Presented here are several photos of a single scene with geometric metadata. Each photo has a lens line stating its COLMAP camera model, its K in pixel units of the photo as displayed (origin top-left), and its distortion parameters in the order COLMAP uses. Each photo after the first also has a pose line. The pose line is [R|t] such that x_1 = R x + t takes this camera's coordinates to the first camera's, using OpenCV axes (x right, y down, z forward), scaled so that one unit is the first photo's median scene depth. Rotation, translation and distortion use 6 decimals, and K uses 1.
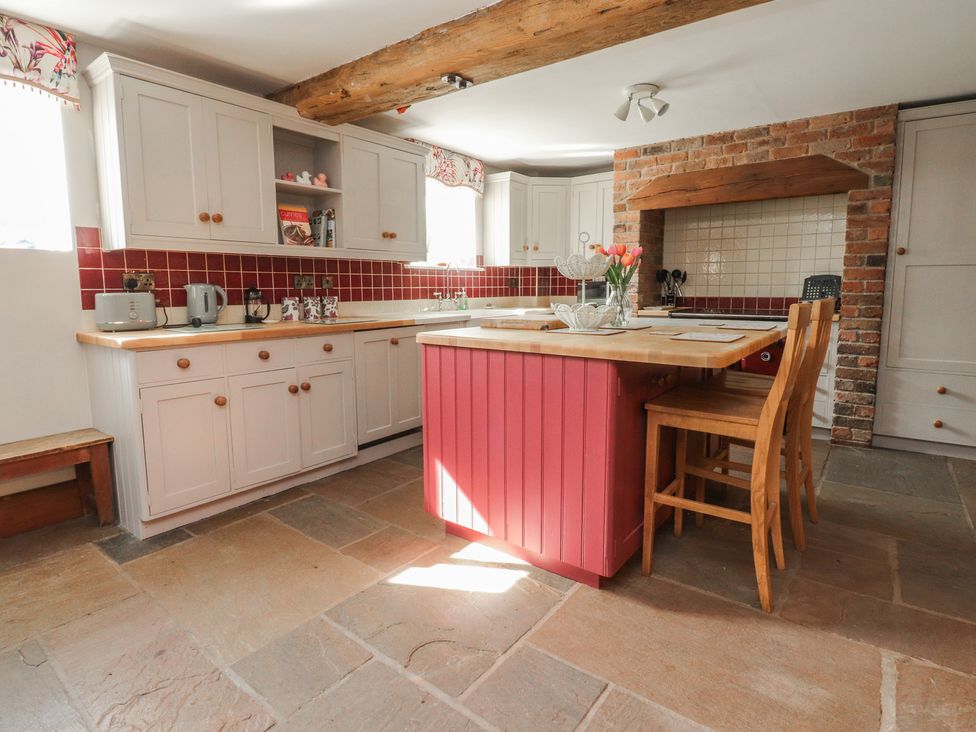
lens RADIAL K [[518.9, 0, 484.6], [0, 518.9, 345.9], [0, 0, 1]] dist [0.001976, -0.014905]
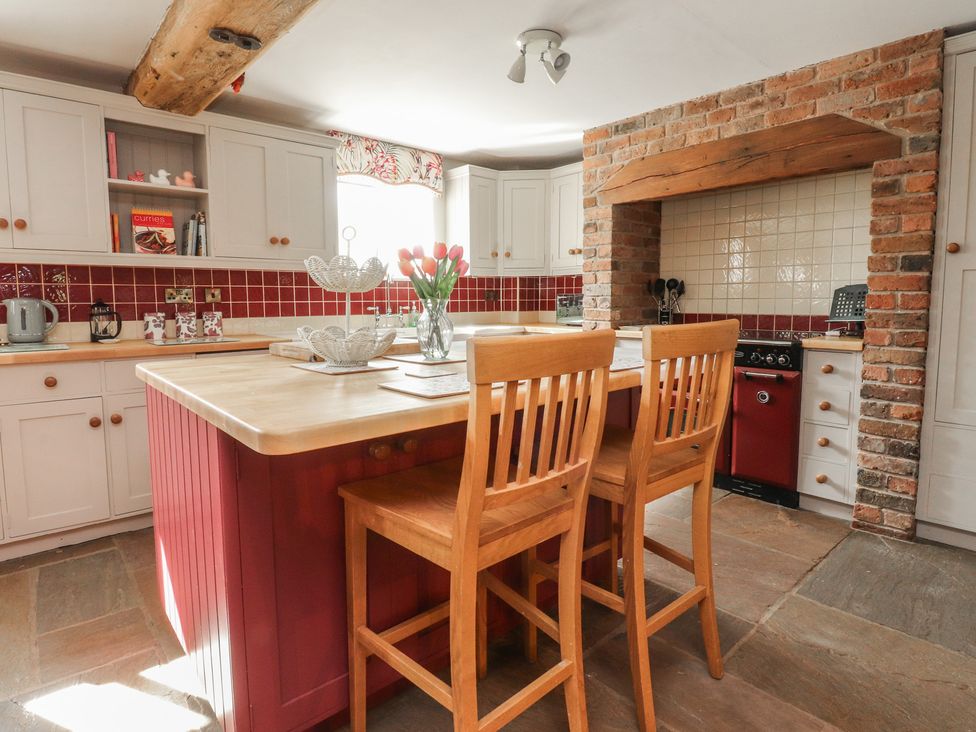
lens RADIAL K [[533.3, 0, 484.6], [0, 533.3, 345.8], [0, 0, 1]] dist [0.001190, -0.015109]
pose [[0.981001, 0.017231, -0.193237, 0.333631], [-0.022129, 0.999486, -0.023216, -0.027804], [0.192738, 0.027052, 0.980877, 0.211188]]
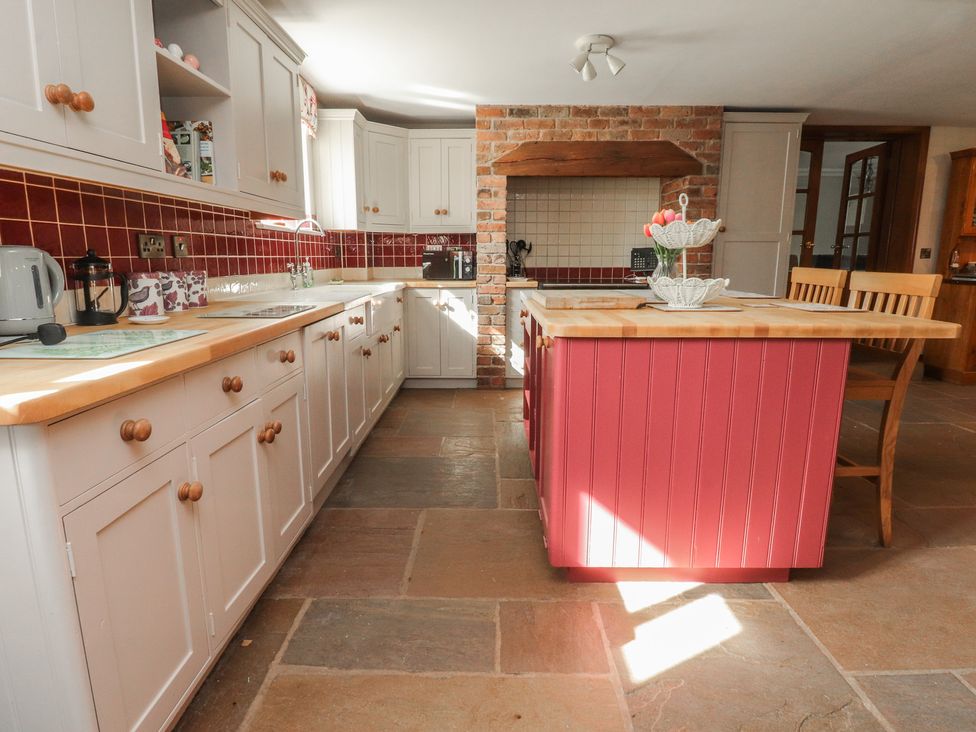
lens RADIAL K [[518.9, 0, 484.6], [0, 518.9, 345.9], [0, 0, 1]] dist [0.001976, -0.014905]
pose [[0.798272, -0.096001, 0.594597, -0.399550], [0.062414, 0.995086, 0.076869, -0.034346], [-0.599055, -0.024251, 0.800341, 0.321347]]
